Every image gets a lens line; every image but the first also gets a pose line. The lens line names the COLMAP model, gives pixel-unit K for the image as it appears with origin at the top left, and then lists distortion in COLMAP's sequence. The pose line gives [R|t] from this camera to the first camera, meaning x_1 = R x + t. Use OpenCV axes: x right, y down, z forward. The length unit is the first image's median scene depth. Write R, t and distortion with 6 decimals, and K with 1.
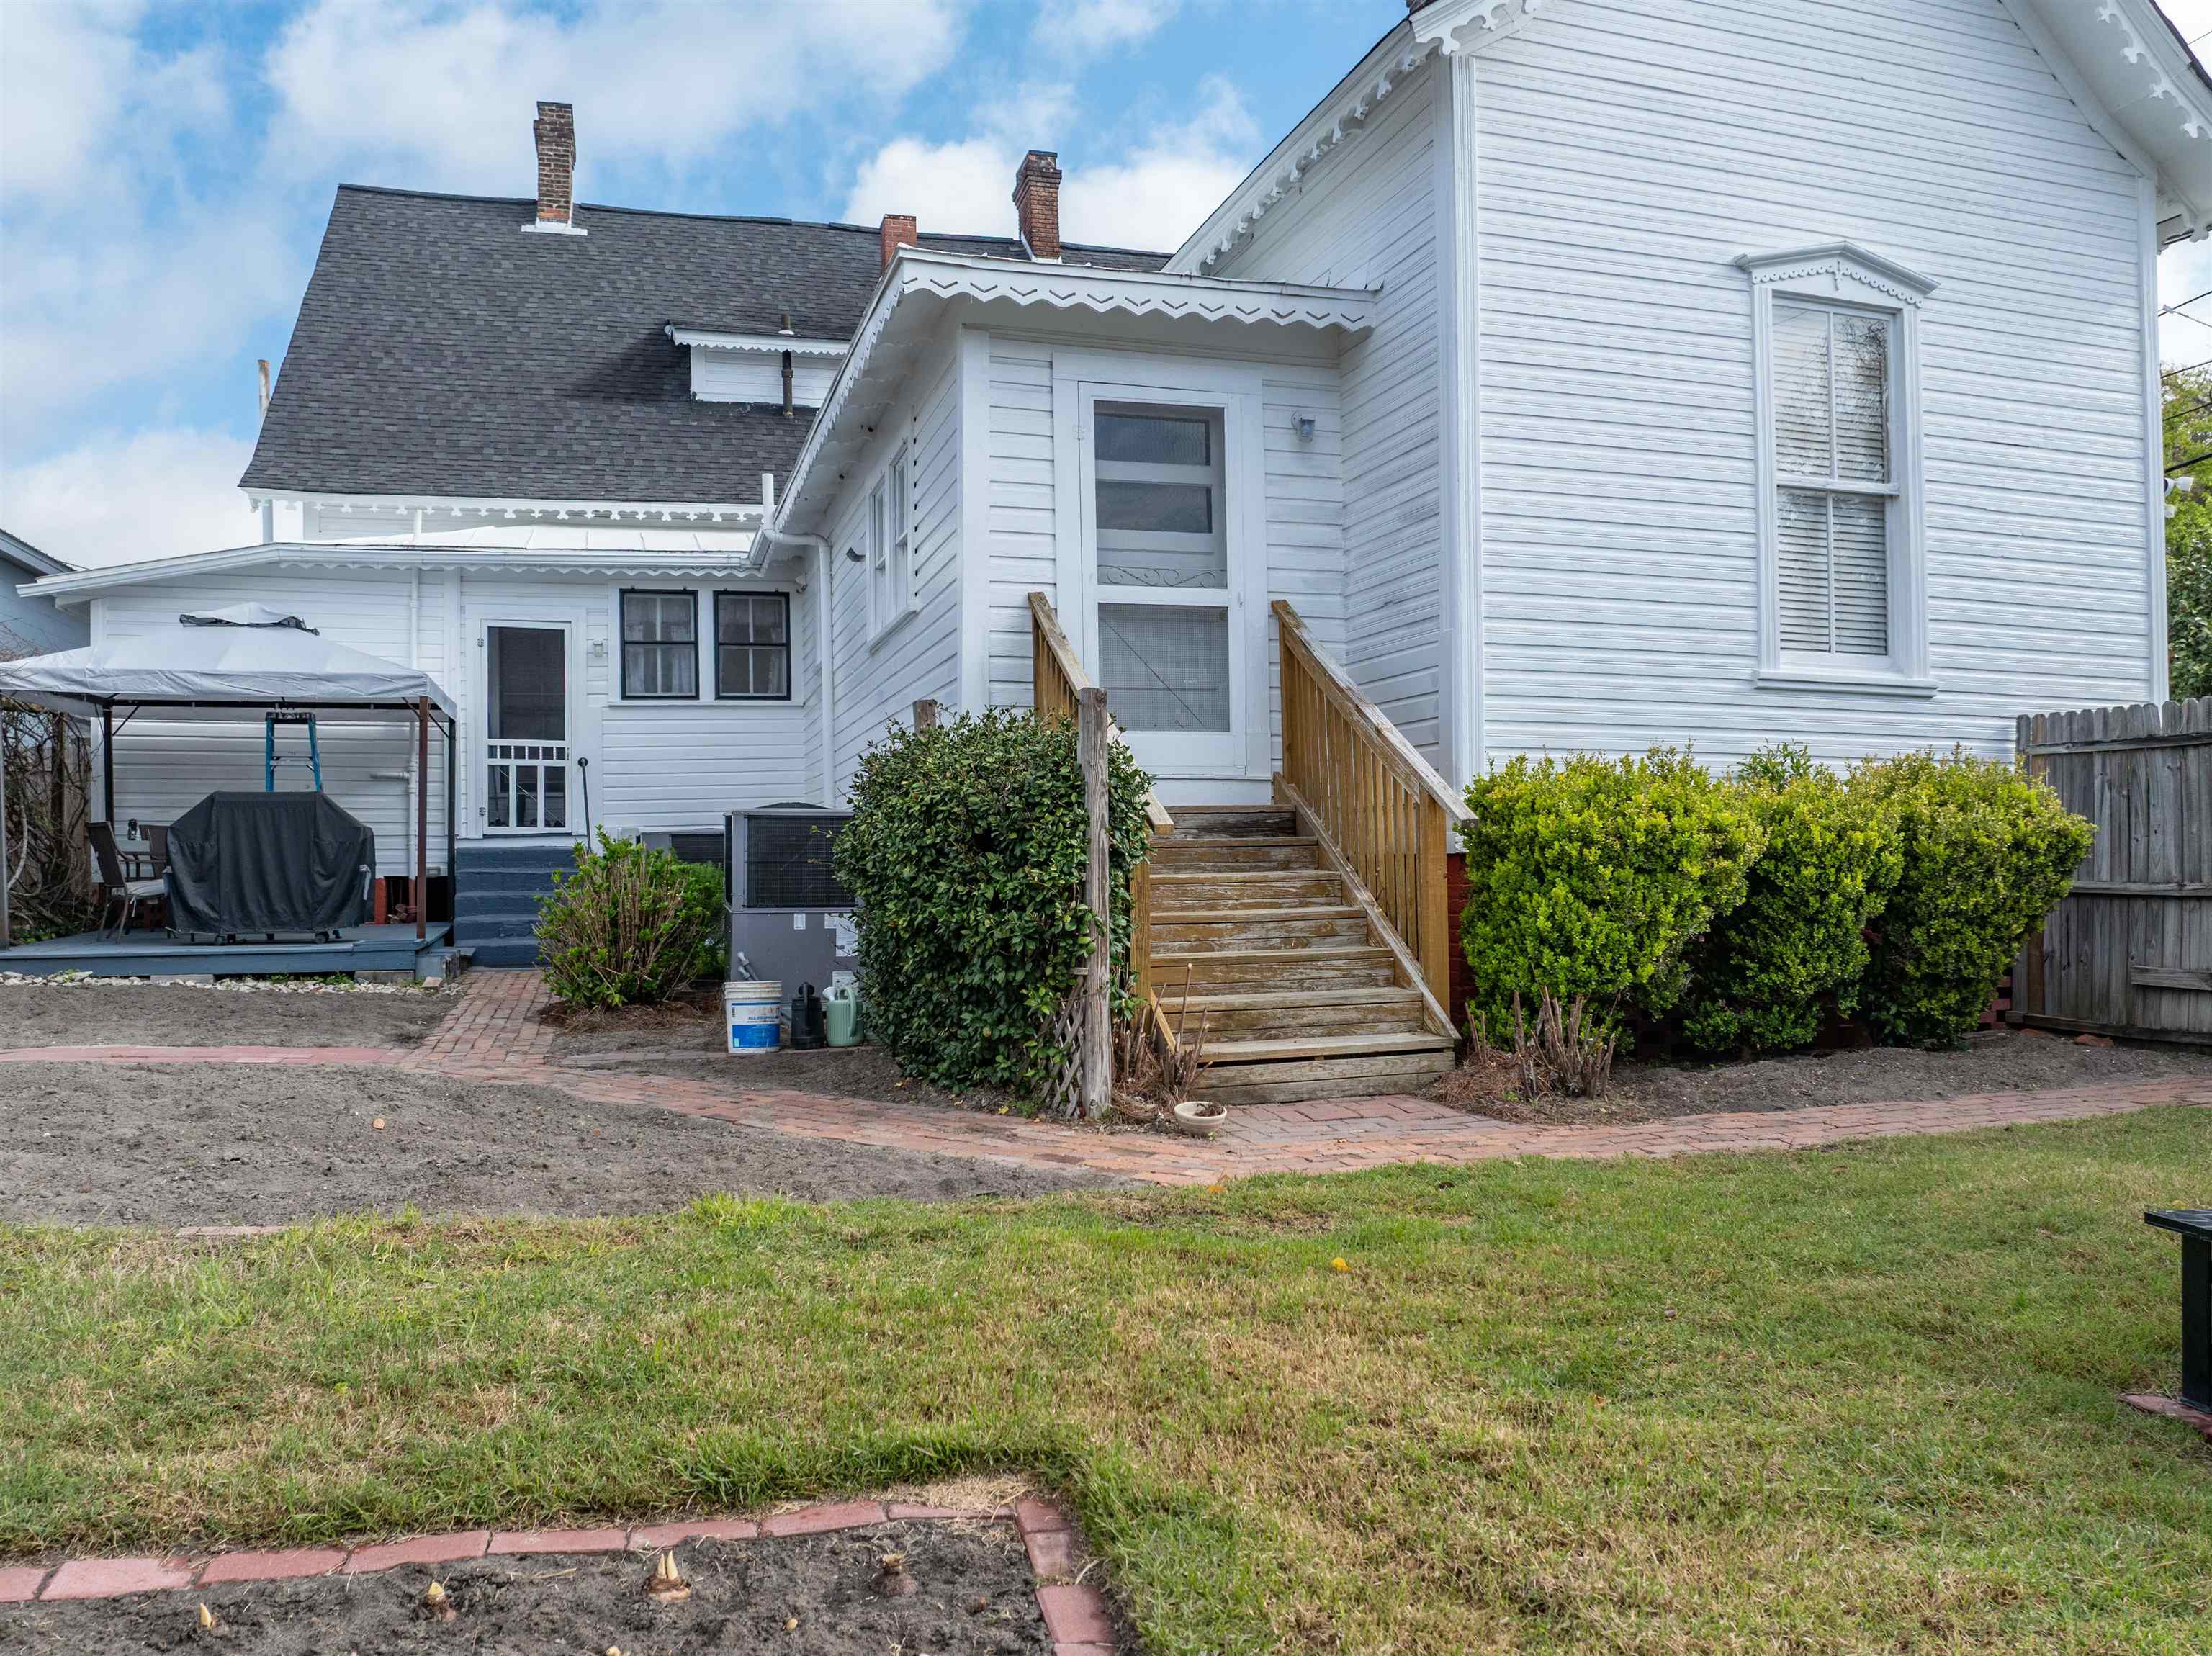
lens RADIAL K [[1625.5, 0, 1069.6], [0, 1625.5, 841.5], [0, 0, 1]] dist [-0.033506, 0.009875]
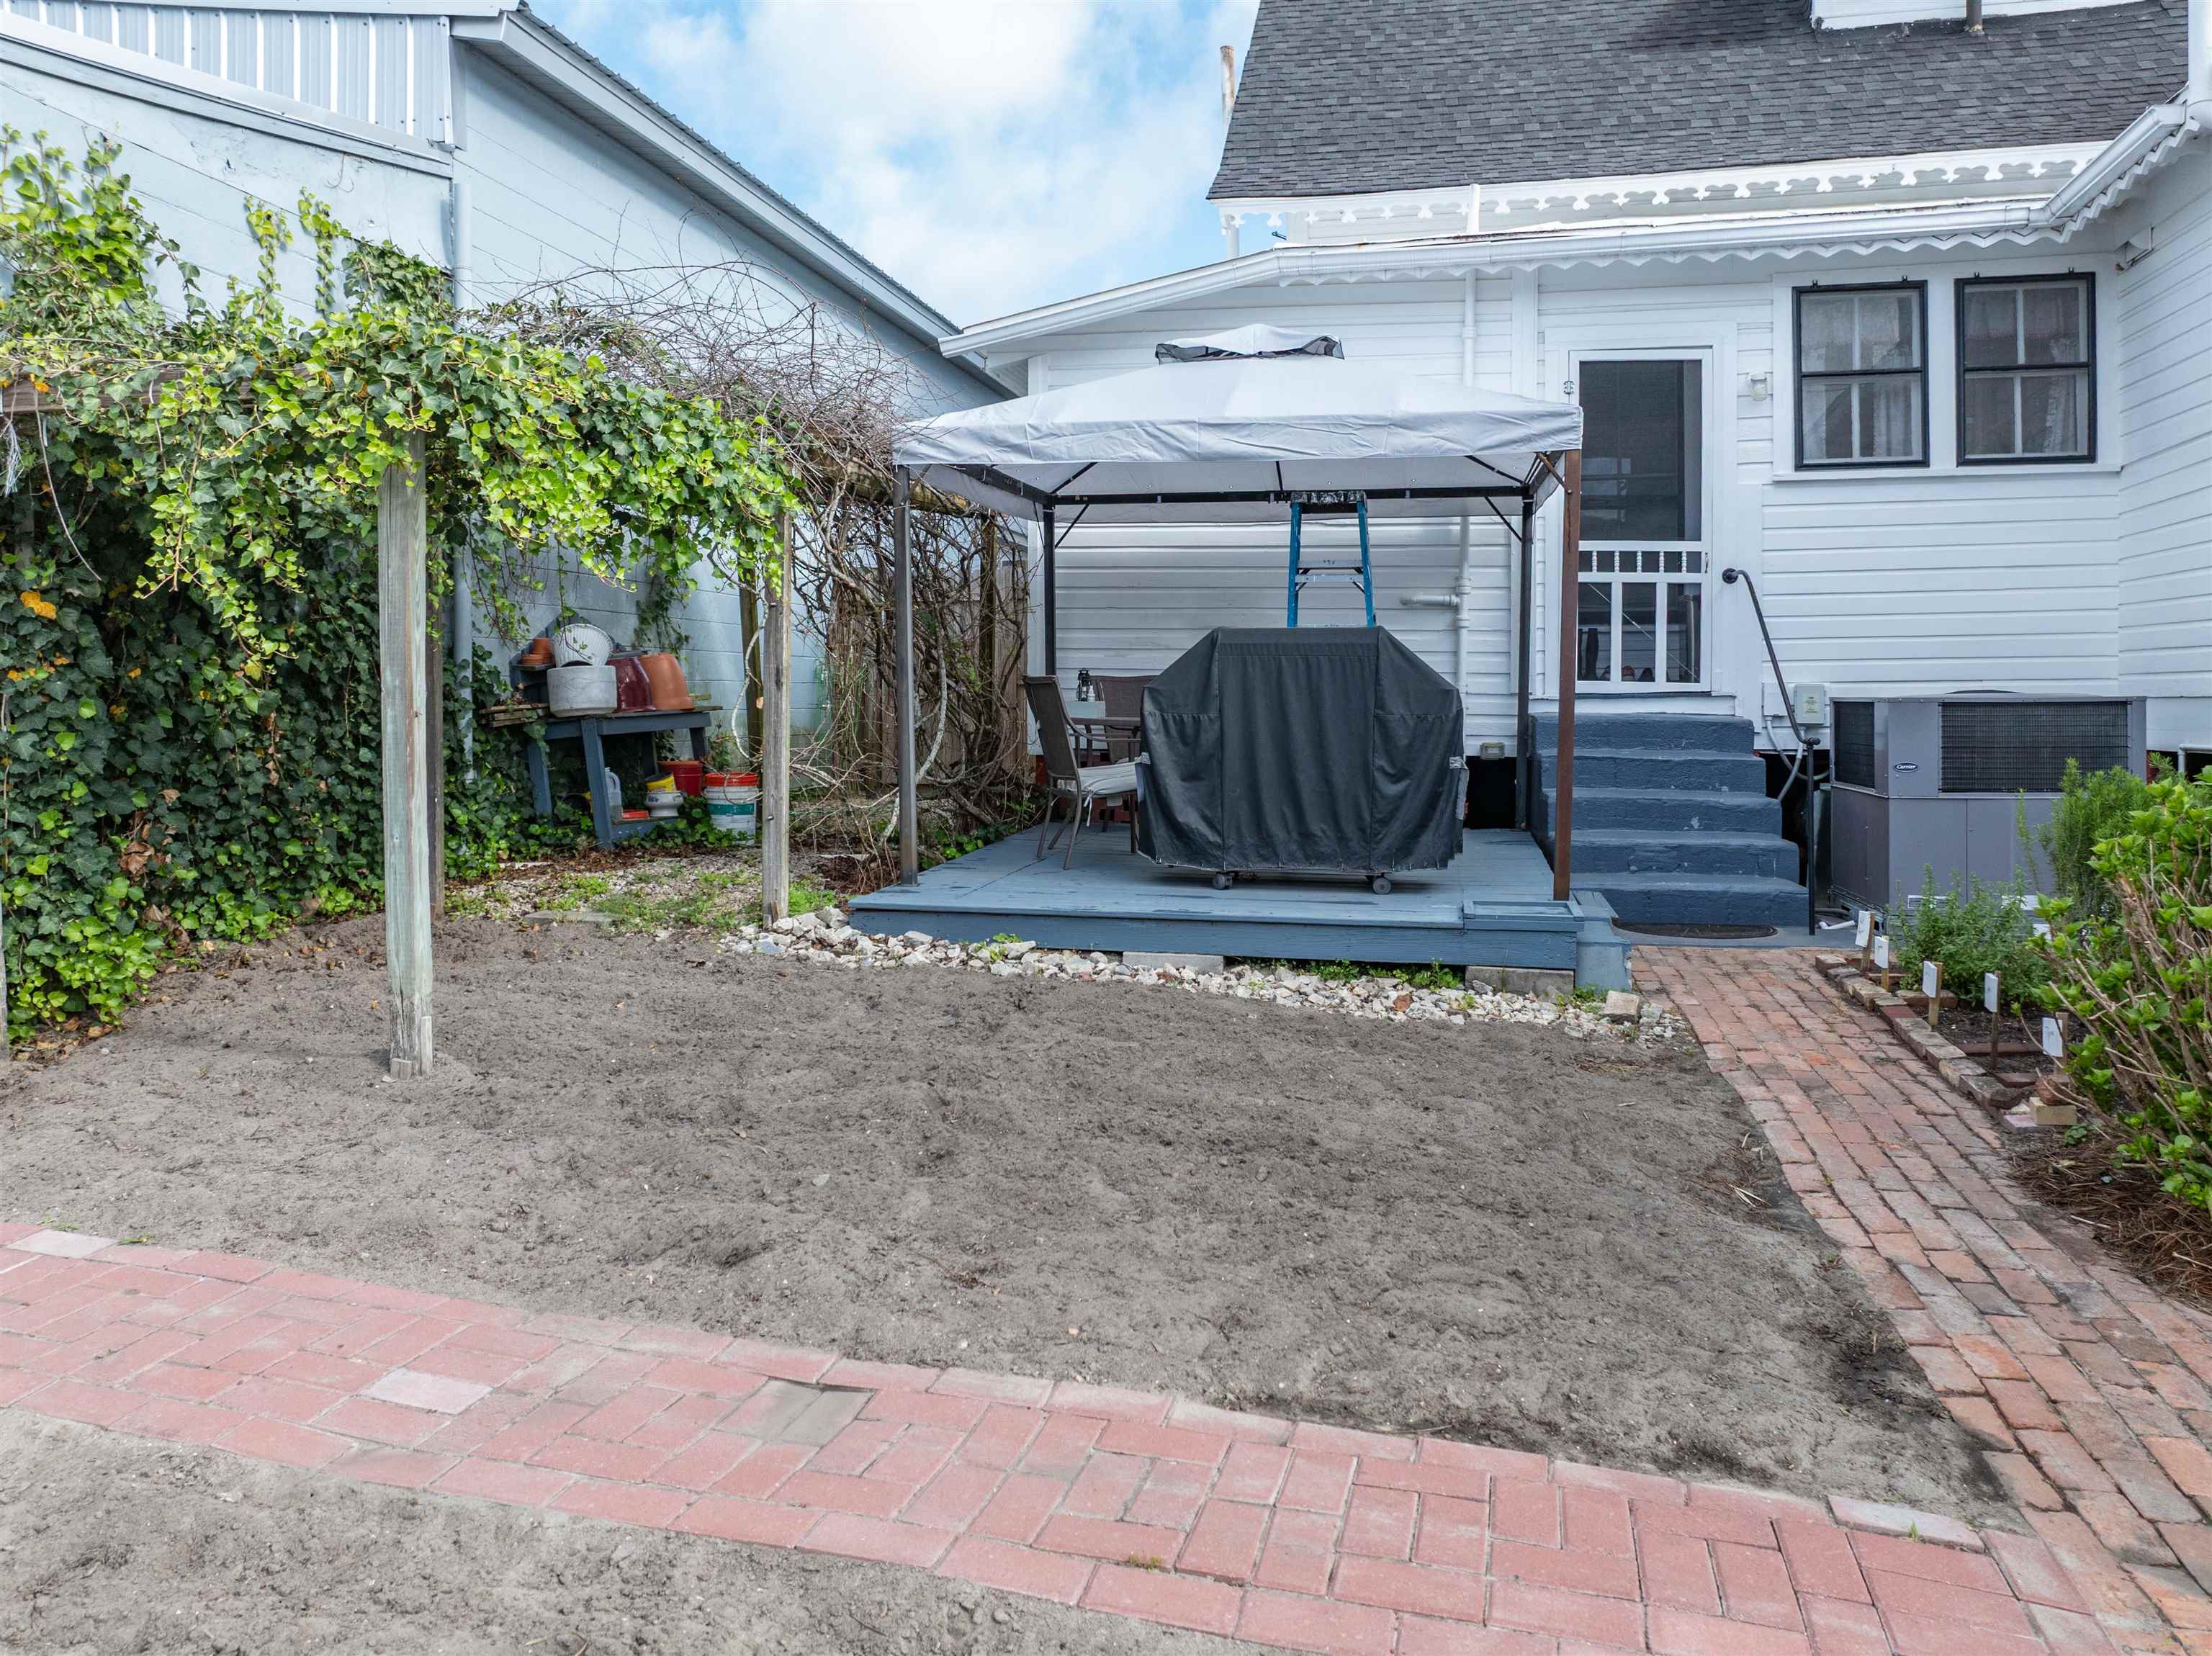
lens RADIAL K [[1581.9, 0, 1103.5], [0, 1581.9, 717.1], [0, 0, 1]] dist [-0.032088, 0.005263]
pose [[0.882034, 0.021777, -0.470682, -0.264723], [-0.007702, 0.999464, 0.031810, -0.014826], [0.471123, -0.024432, 0.881729, 0.423099]]
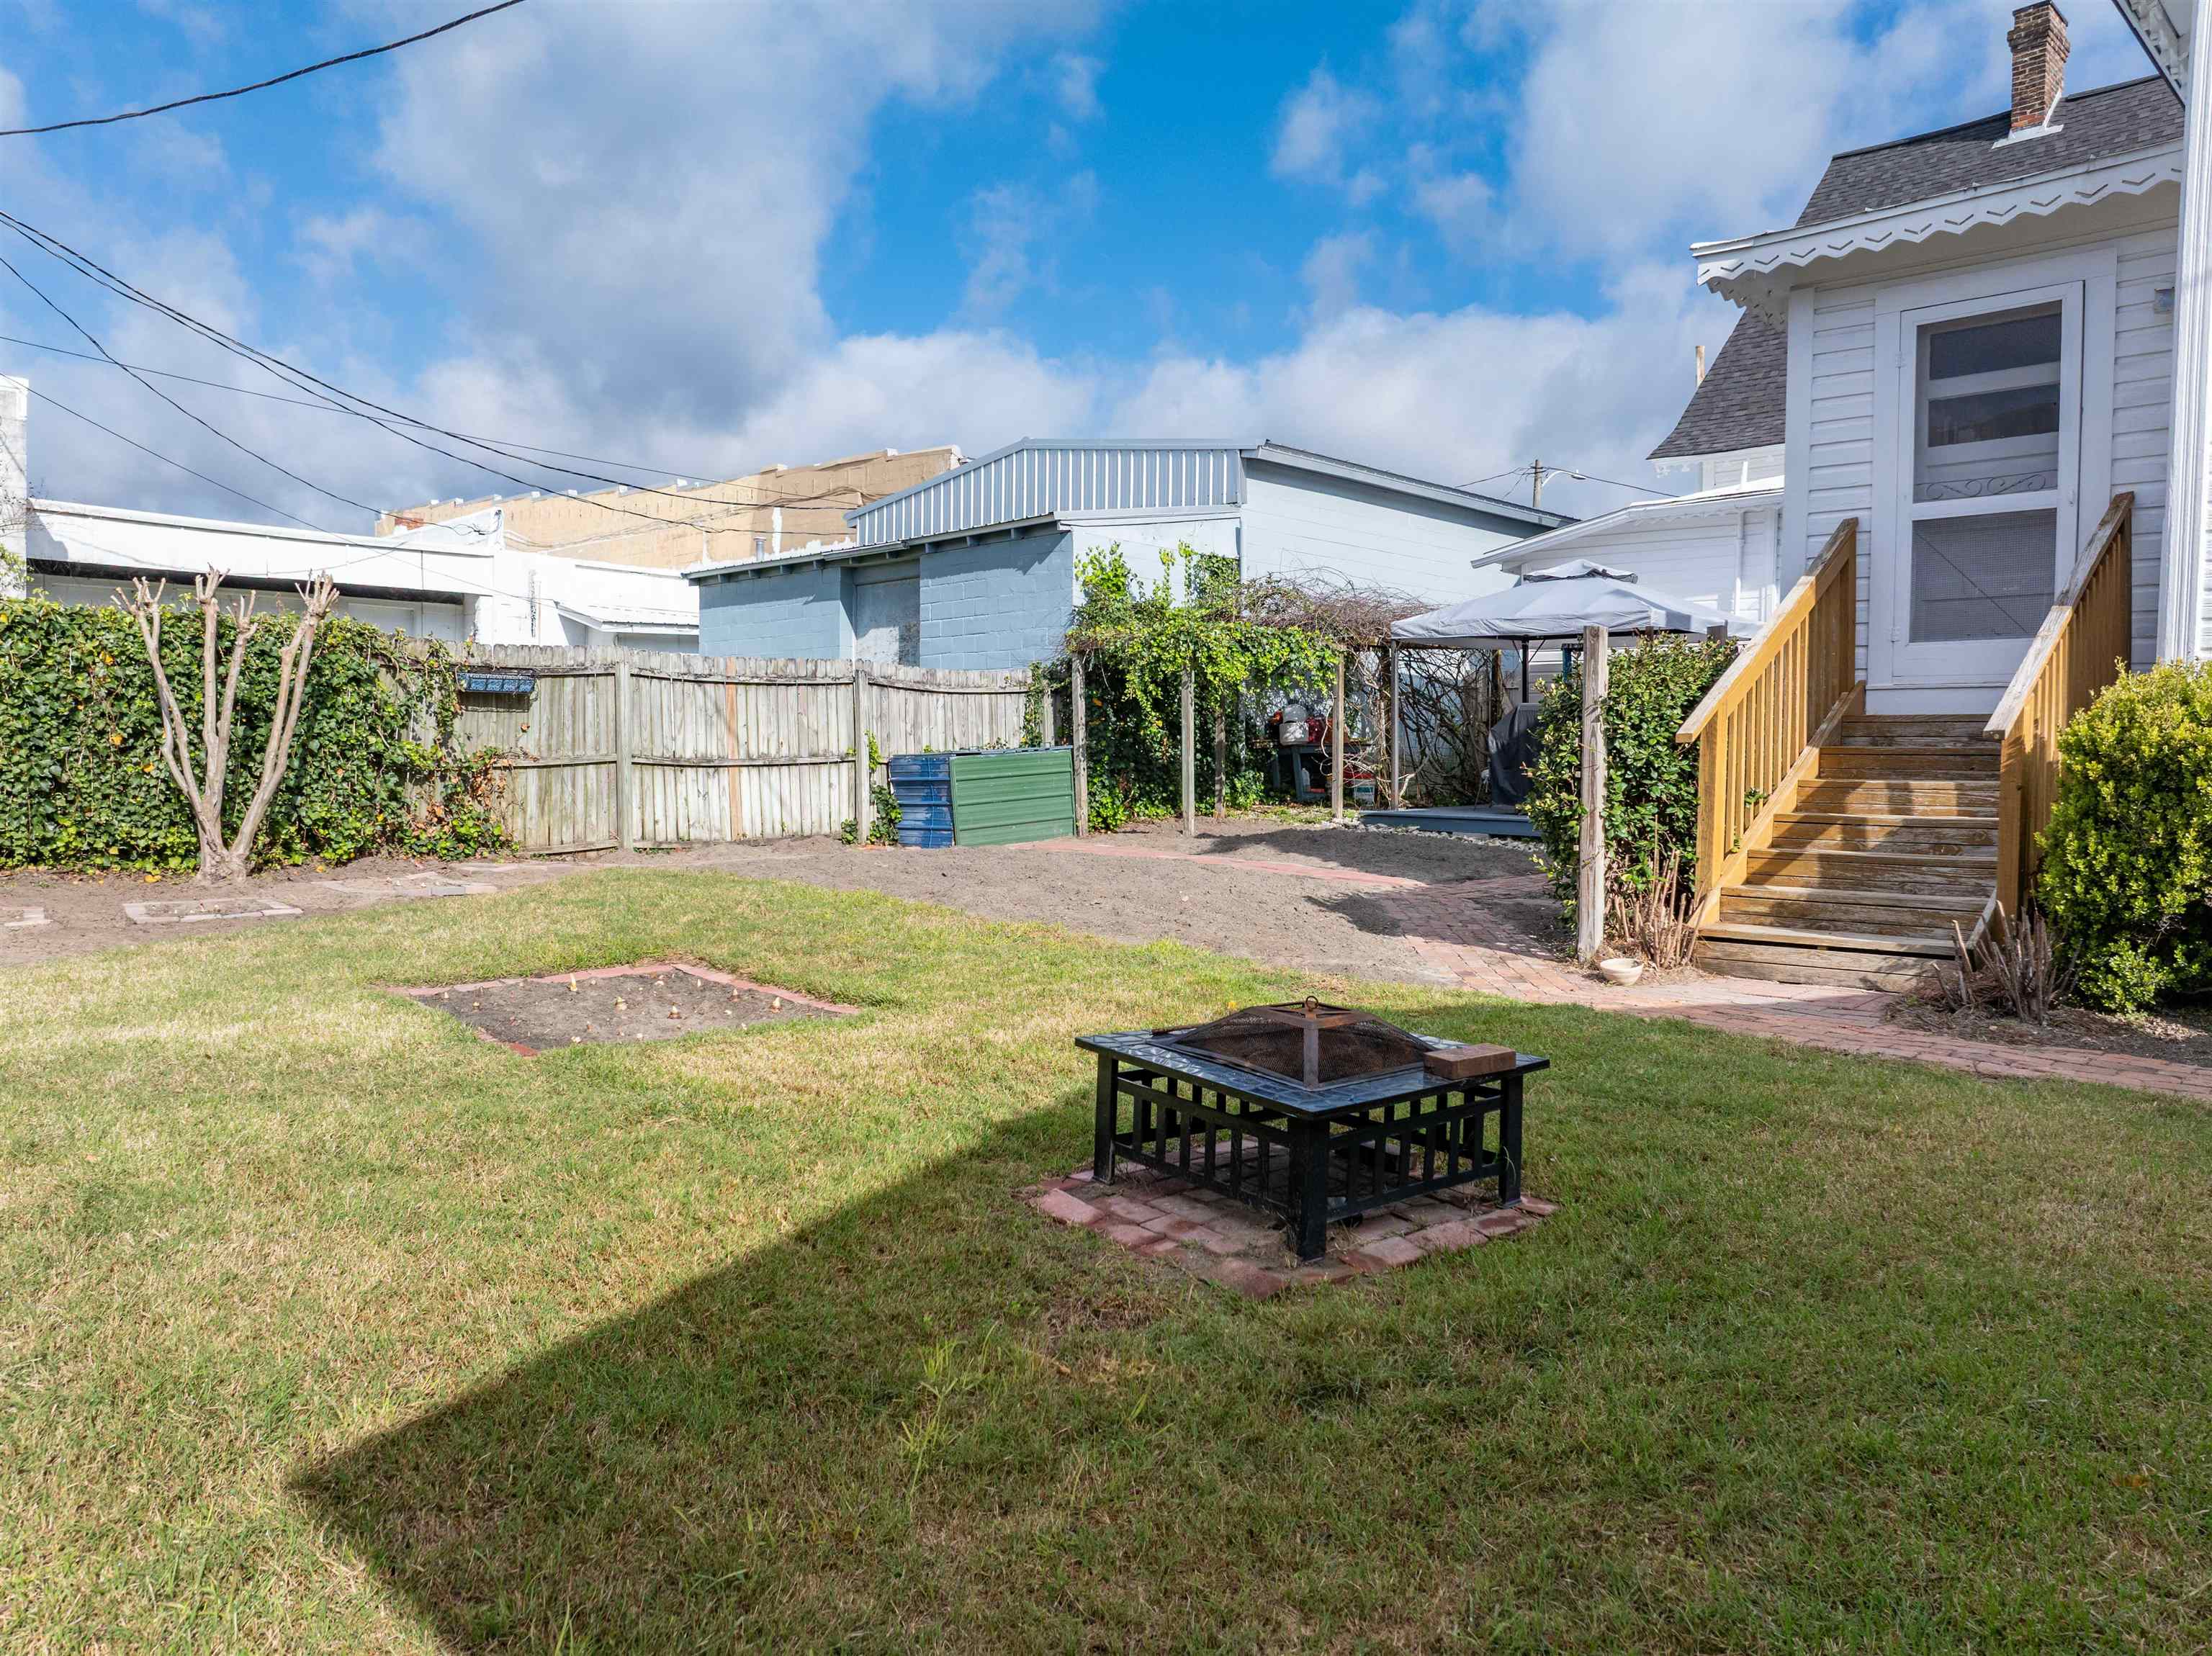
lens RADIAL K [[1549.4, 0, 1106.0], [0, 1549.4, 828.0], [0, 0, 1]] dist [-0.035139, 0.004111]
pose [[0.489747, 0.057482, -0.869968, 0.411548], [-0.006713, 0.998043, 0.062165, -0.004484], [0.871839, -0.024606, 0.489175, 0.035950]]
